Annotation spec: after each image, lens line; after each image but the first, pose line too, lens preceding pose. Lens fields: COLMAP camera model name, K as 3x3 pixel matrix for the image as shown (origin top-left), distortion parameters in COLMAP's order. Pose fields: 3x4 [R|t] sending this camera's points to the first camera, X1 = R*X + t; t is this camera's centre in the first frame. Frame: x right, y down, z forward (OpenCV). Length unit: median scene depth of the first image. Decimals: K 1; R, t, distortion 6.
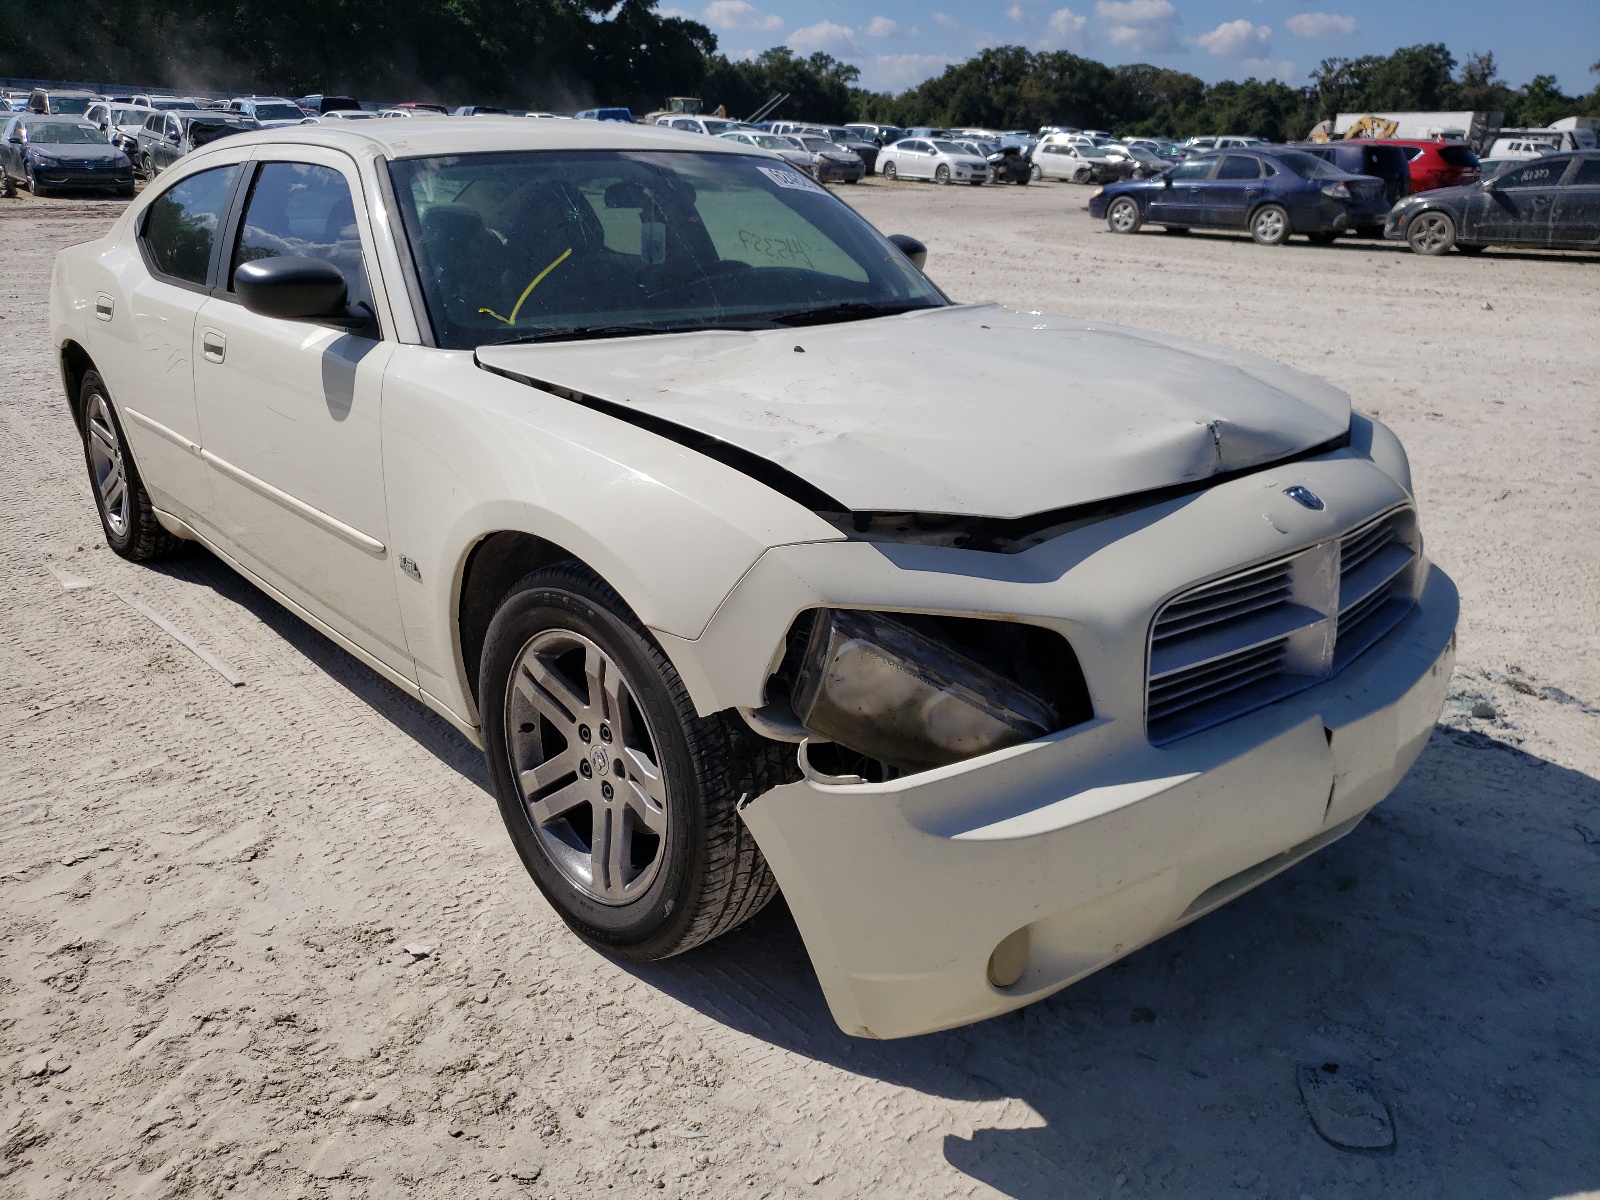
lens RADIAL K [[1269.6, 0, 800.0], [0, 1269.6, 600.0], [0, 0, 1]] dist [0.006095, 0.006545]
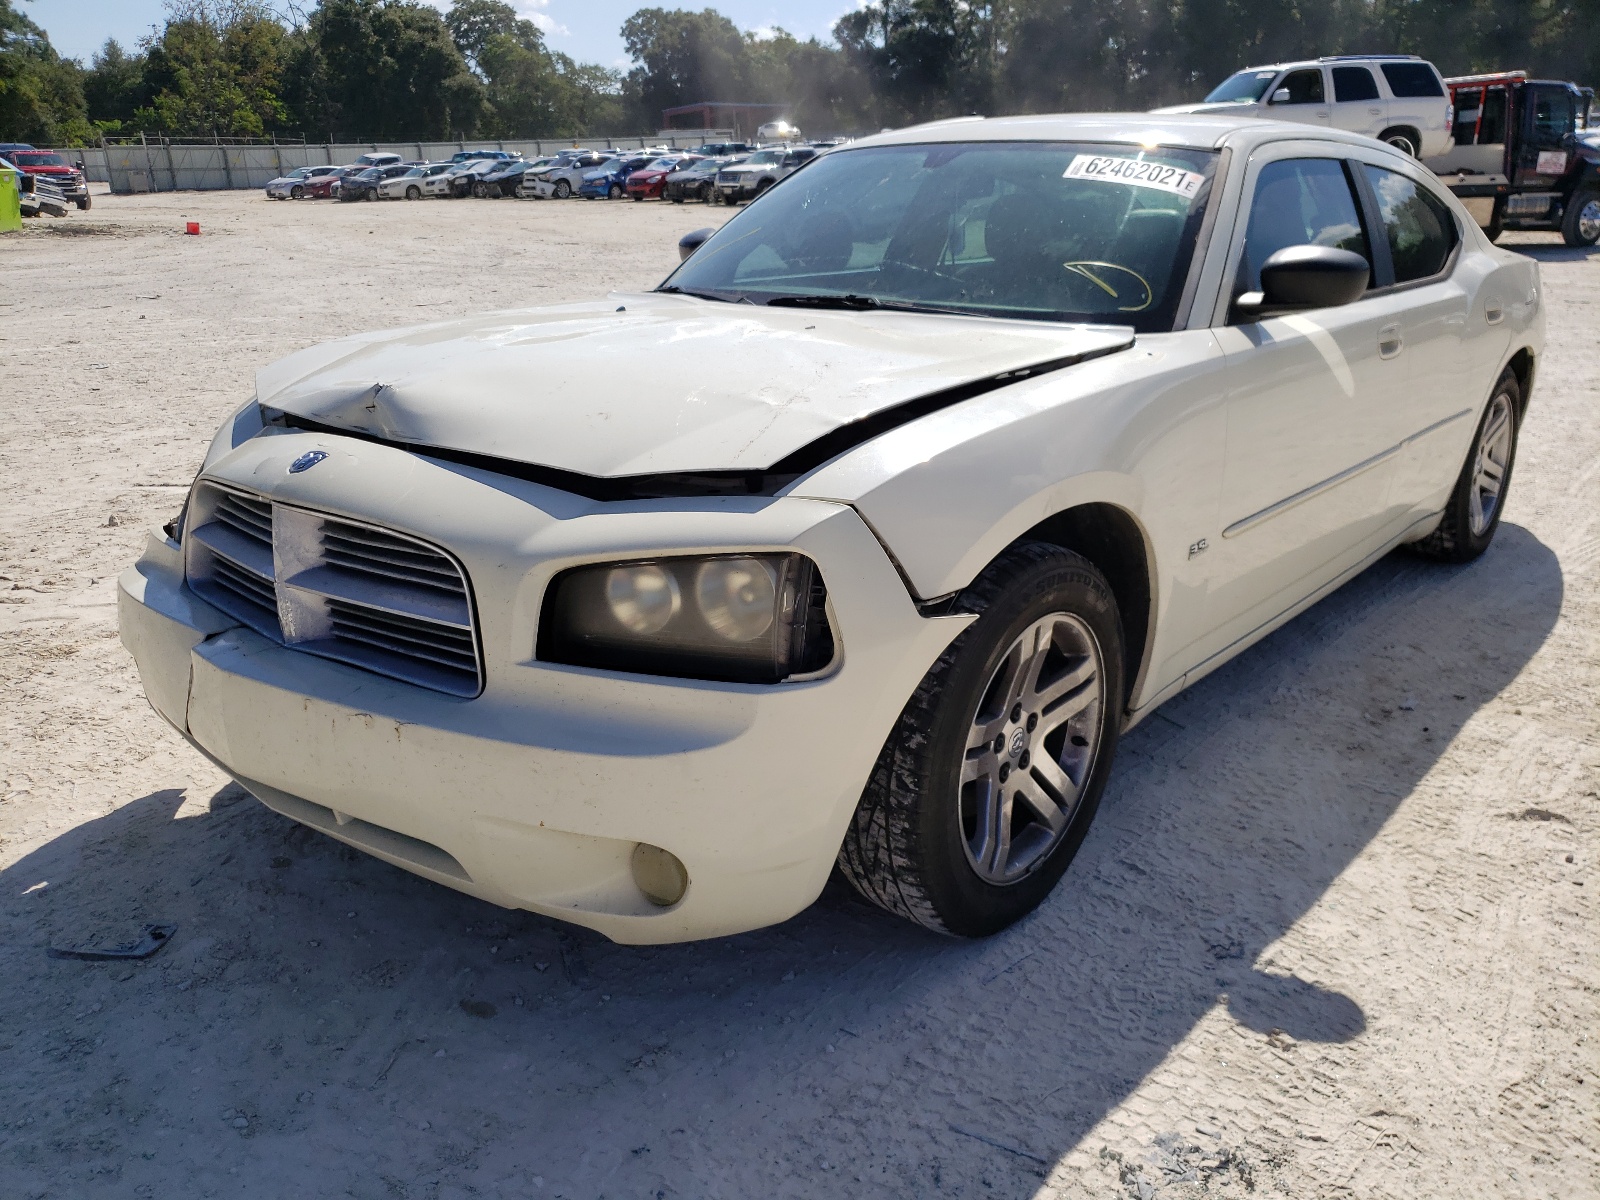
lens RADIAL K [[1269.6, 0, 800.0], [0, 1269.6, 600.0], [0, 0, 1]] dist [0.006095, 0.006545]
pose [[0.149888, 0.308619, -0.939302, 1.531912], [-0.333882, 0.910024, 0.245721, -0.381388], [0.930622, 0.276785, 0.239444, 1.232731]]
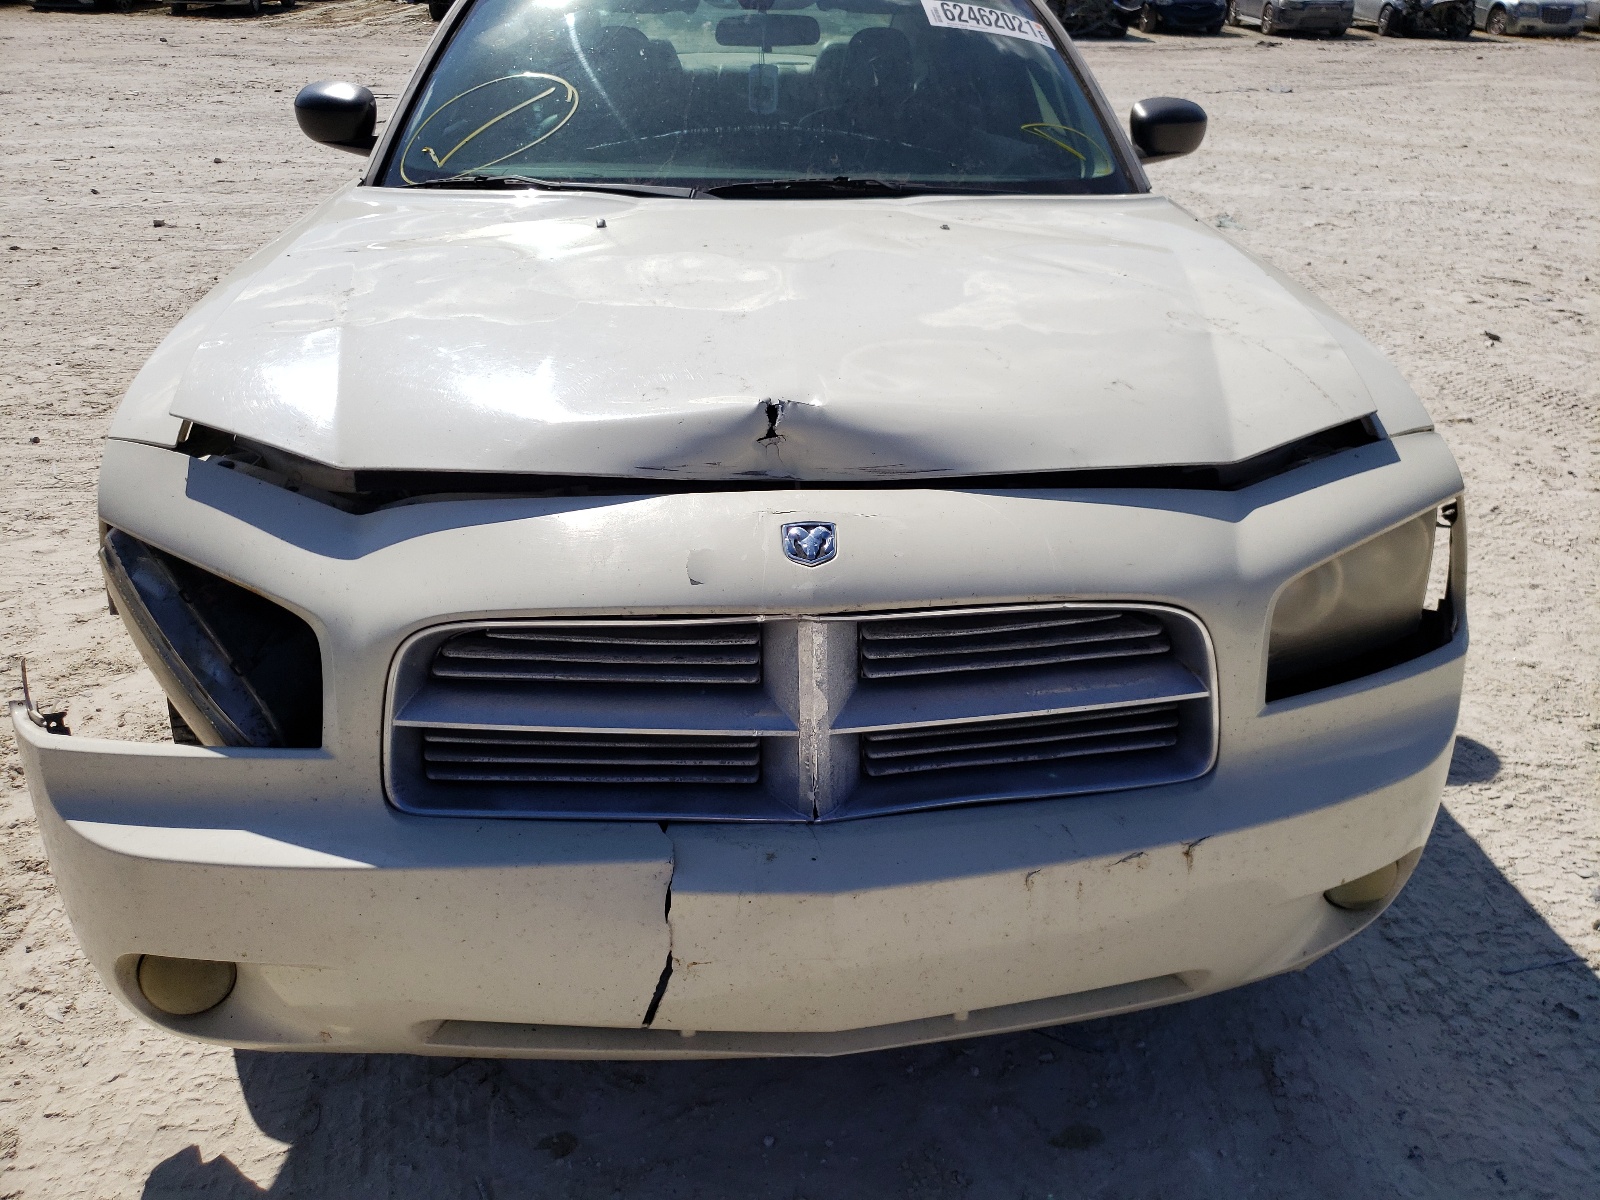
lens RADIAL K [[1269.6, 0, 800.0], [0, 1269.6, 600.0], [0, 0, 1]] dist [0.006095, 0.006545]
pose [[0.801283, 0.271090, -0.533345, 0.787805], [-0.212800, 0.962297, 0.169414, -0.169126], [0.559162, -0.022252, 0.828760, 0.501292]]
